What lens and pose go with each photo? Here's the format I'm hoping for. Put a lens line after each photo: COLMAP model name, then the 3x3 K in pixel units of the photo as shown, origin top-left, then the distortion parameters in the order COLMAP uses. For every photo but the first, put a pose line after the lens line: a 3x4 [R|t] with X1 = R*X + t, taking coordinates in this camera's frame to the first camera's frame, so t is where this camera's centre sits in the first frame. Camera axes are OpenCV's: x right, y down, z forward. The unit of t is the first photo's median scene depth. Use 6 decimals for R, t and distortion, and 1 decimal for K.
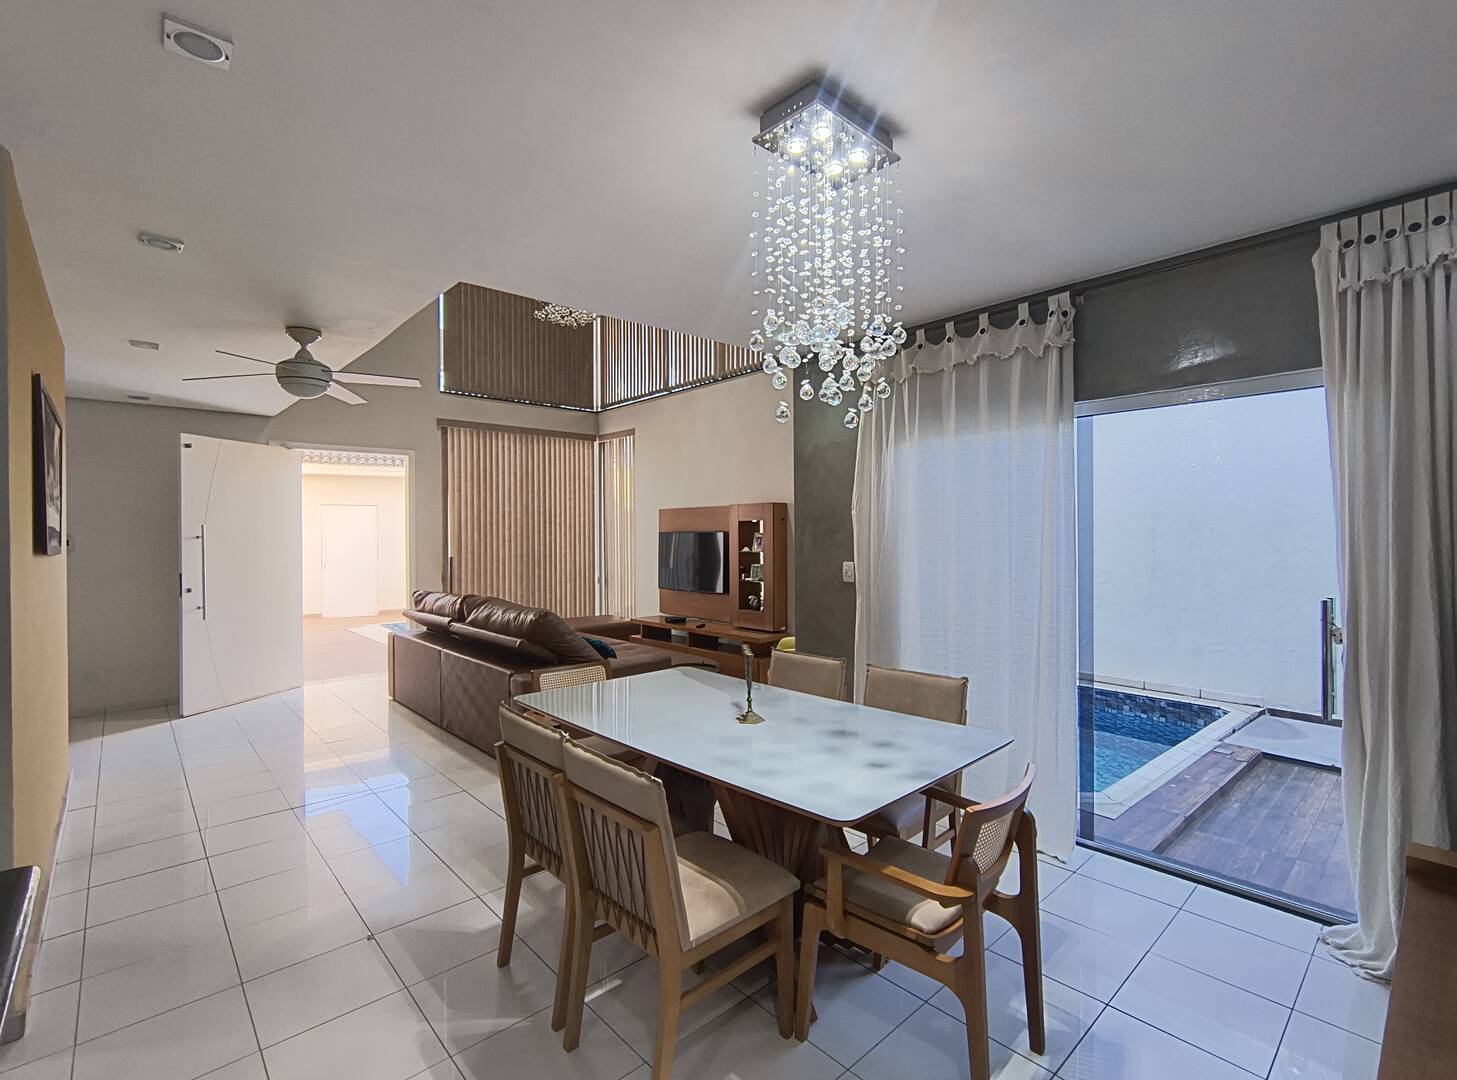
lens RADIAL K [[671.4, 0, 727.9], [0, 671.4, 535.9], [0, 0, 1]] dist [-0.003060, 0.000705]
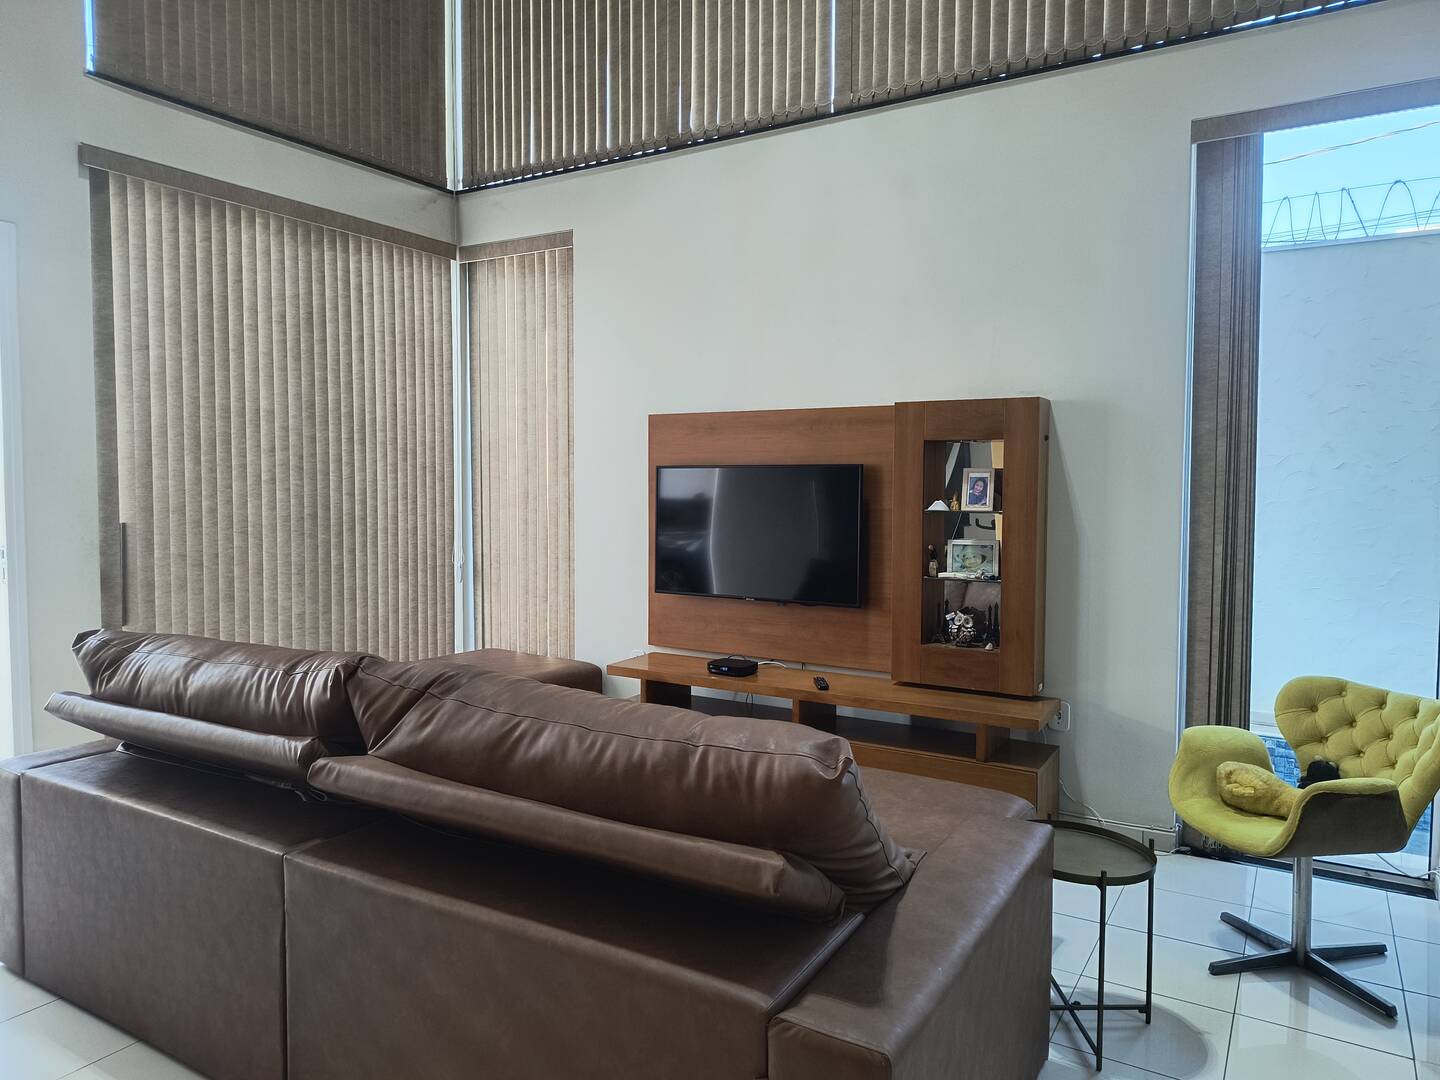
lens RADIAL K [[979.9, 0, 707.8], [0, 979.9, 528.8], [0, 0, 1]] dist [0.043858, -0.039786]
pose [[0.961566, -0.004432, 0.274539, -0.456962], [-0.008590, 0.998895, 0.046212, 0.010583], [-0.274441, -0.046794, 0.960465, 0.682447]]
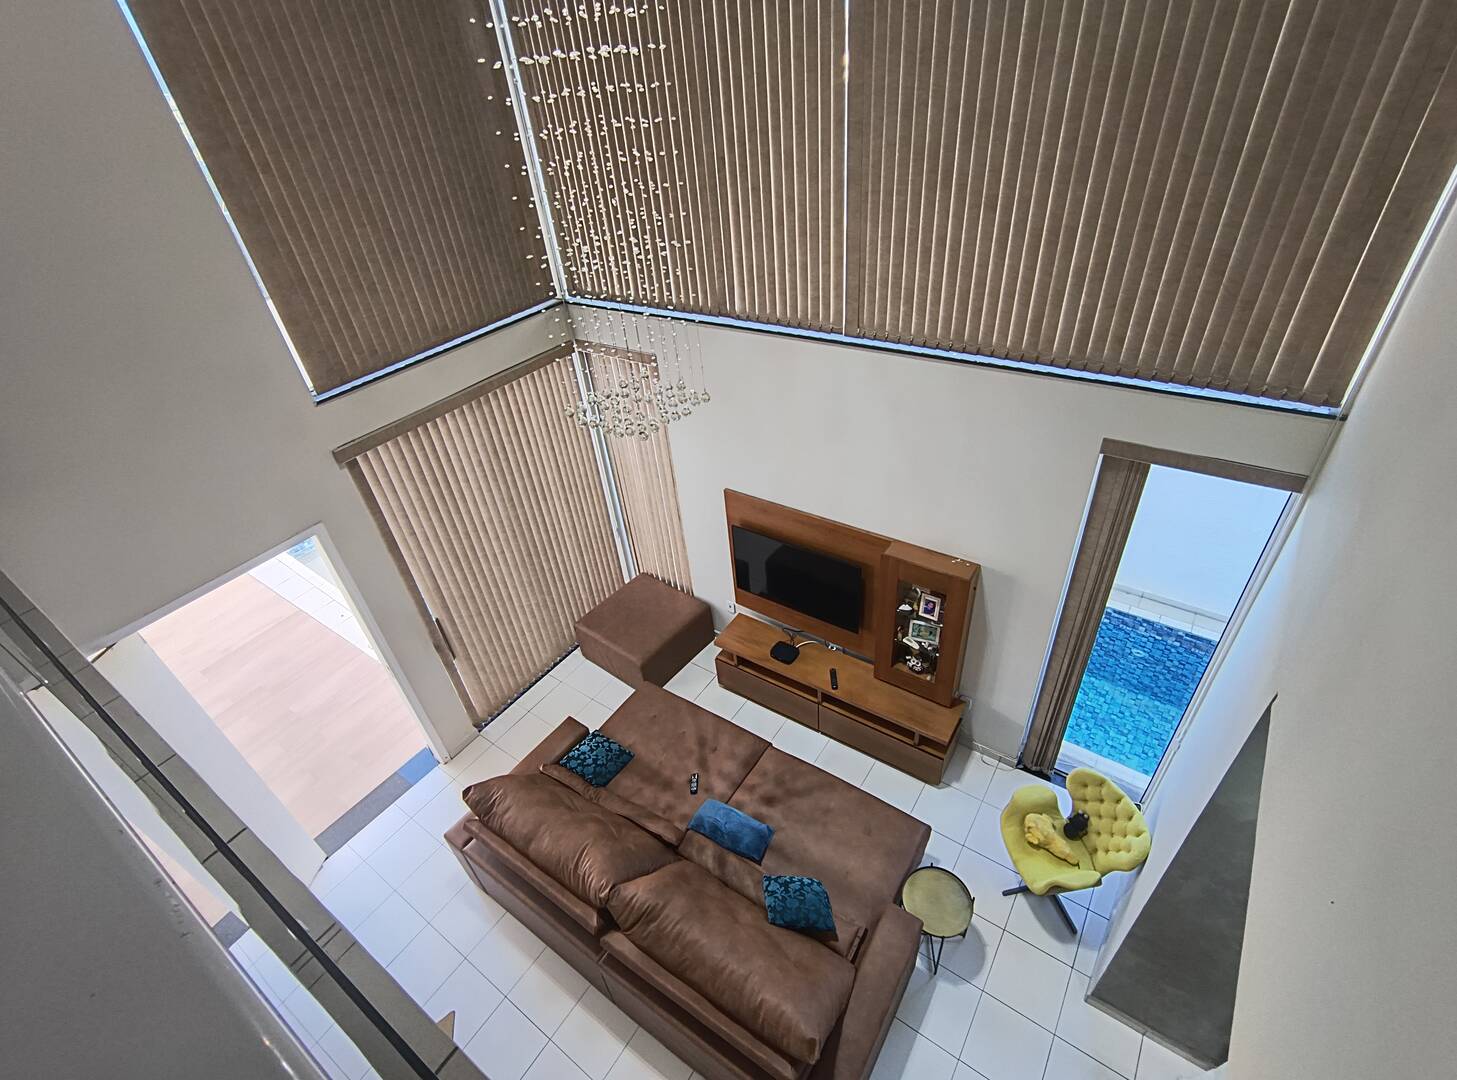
lens RADIAL K [[671.4, 0, 727.9], [0, 671.4, 535.9], [0, 0, 1]] dist [-0.003060, 0.000705]
pose [[0.971785, -0.195278, 0.132287, -0.369986], [0.081883, 0.805280, 0.587213, -0.747506], [-0.221198, -0.559813, 0.798549, 0.815857]]
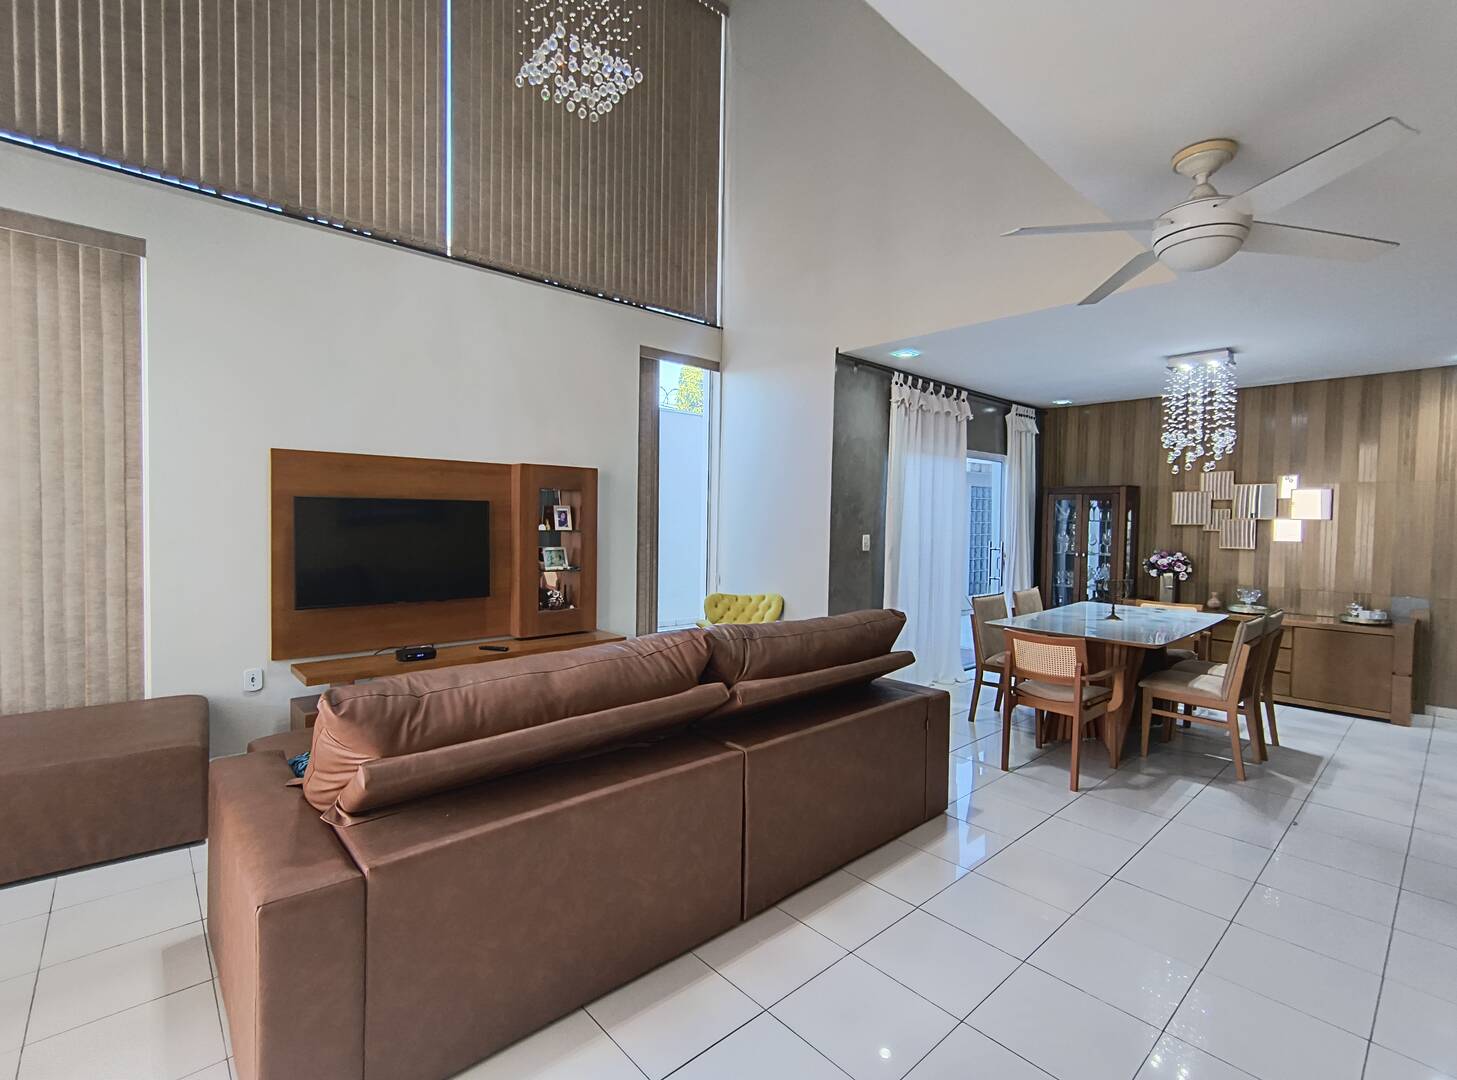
lens RADIAL K [[671.4, 0, 727.9], [0, 671.4, 535.9], [0, 0, 1]] dist [-0.003060, 0.000705]
pose [[0.009547, -0.021843, 0.999716, -1.092422], [-0.013814, 0.999663, 0.021974, 0.016090], [-0.999859, -0.014020, 0.009242, 1.253506]]
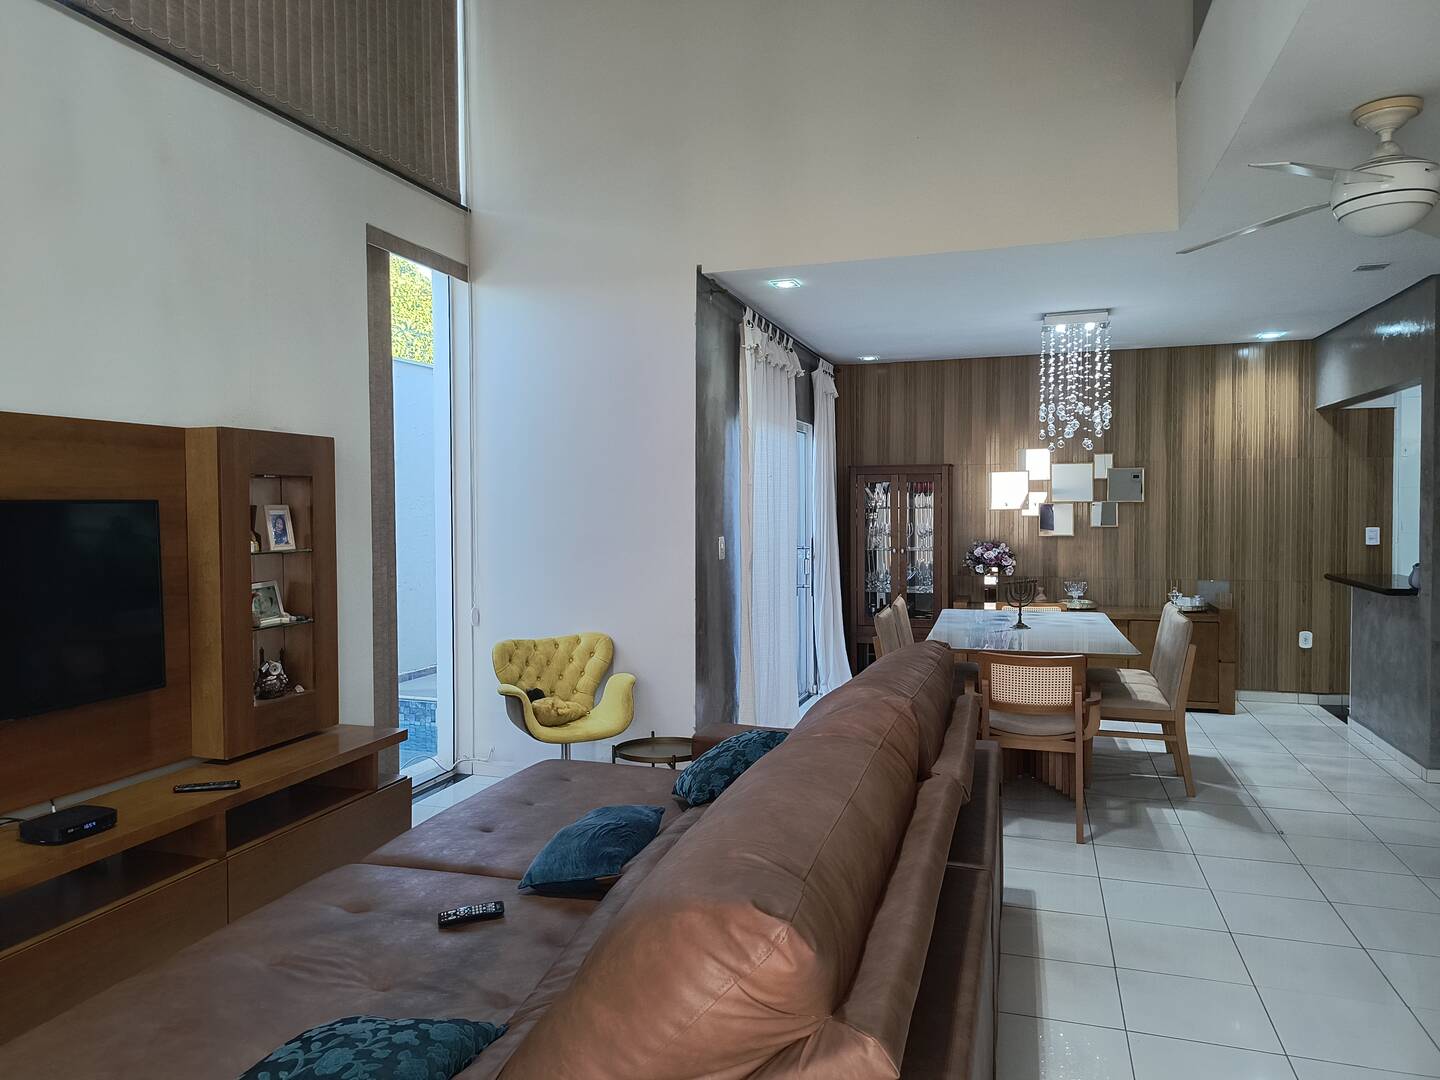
lens RADIAL K [[979.9, 0, 707.8], [0, 979.9, 528.8], [0, 0, 1]] dist [0.043858, -0.039786]
pose [[-0.488312, -0.011278, 0.872596, -0.941504], [0.011859, 0.999738, 0.019558, 0.002132], [-0.872589, 0.019898, -0.488050, 1.653872]]
